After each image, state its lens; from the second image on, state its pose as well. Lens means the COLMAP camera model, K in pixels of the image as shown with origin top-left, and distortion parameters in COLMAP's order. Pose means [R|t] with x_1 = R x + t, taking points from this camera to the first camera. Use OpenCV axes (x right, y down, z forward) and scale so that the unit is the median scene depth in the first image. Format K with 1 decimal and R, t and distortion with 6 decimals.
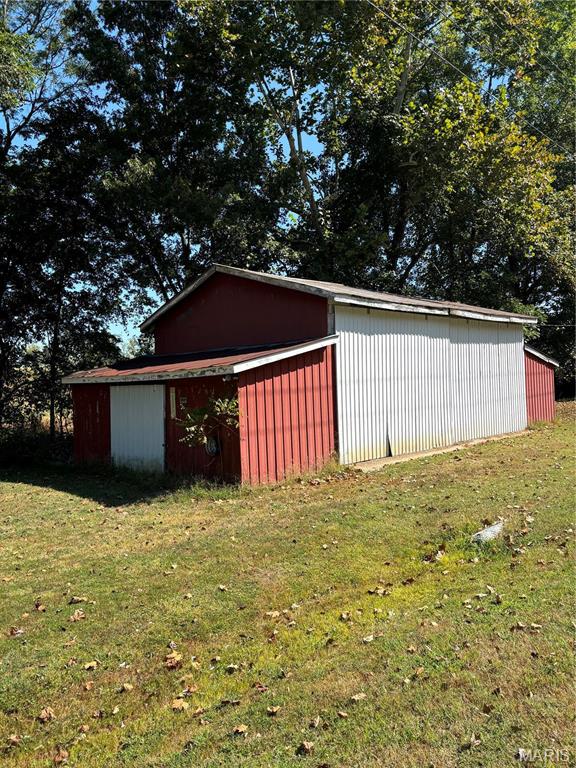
lens RADIAL K [[571.8, 0, 292.1], [0, 571.8, 374.4], [0, 0, 1]] dist [0.119877, -0.246946]
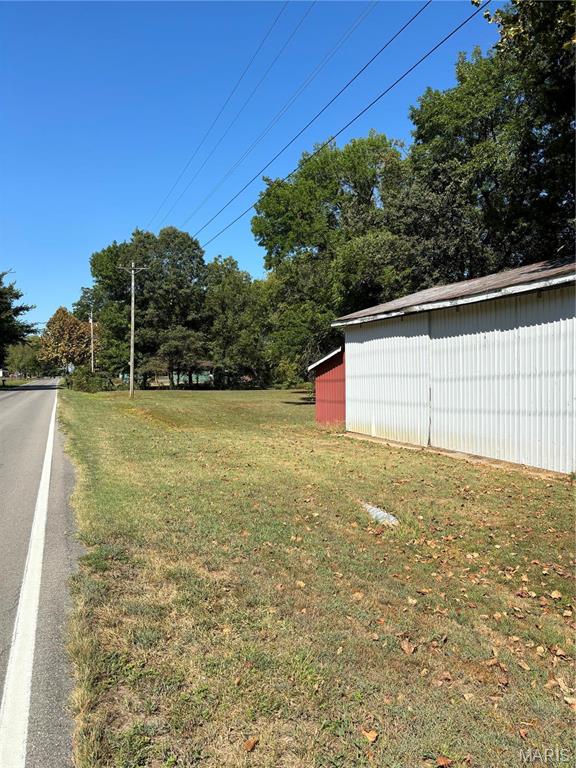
lens RADIAL K [[571.8, 0, 292.1], [0, 571.8, 374.4], [0, 0, 1]] dist [0.119877, -0.246946]
pose [[-0.404421, 0.037354, -0.913810, 1.397158], [0.033196, 0.999107, 0.026150, -0.033644], [0.913970, -0.019759, -0.405300, 1.349831]]
